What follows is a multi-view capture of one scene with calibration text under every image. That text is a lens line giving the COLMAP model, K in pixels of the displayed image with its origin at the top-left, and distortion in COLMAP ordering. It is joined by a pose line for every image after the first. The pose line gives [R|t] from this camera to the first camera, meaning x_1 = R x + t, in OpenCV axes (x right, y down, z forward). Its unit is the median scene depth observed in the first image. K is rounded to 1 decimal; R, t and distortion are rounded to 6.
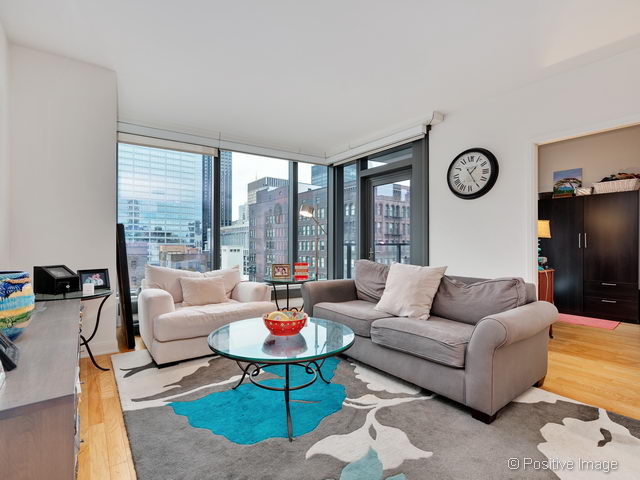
lens RADIAL K [[361.5, 0, 303.1], [0, 361.5, 240.0], [0, 0, 1]] dist [-0.000847, 0.000531]
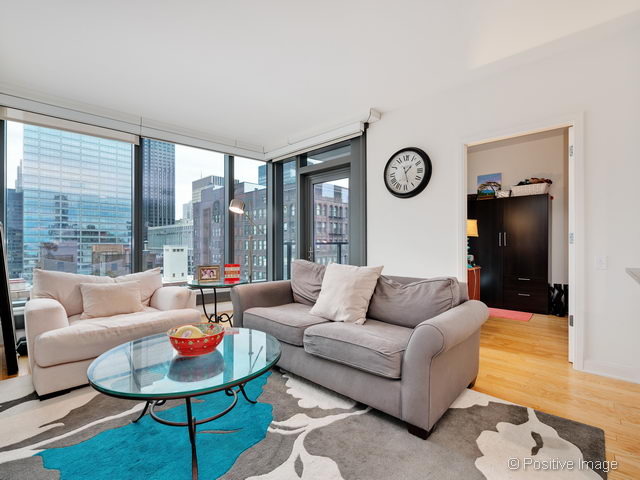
lens RADIAL K [[350.7, 0, 320.0], [0, 350.7, 240.0], [0, 0, 1]] dist [-0.002670, -0.000033]
pose [[0.980847, -0.001215, 0.194774, 0.047696], [0.000789, 0.999997, 0.002264, 0.000979], [-0.194776, -0.002067, 0.980845, 0.110326]]
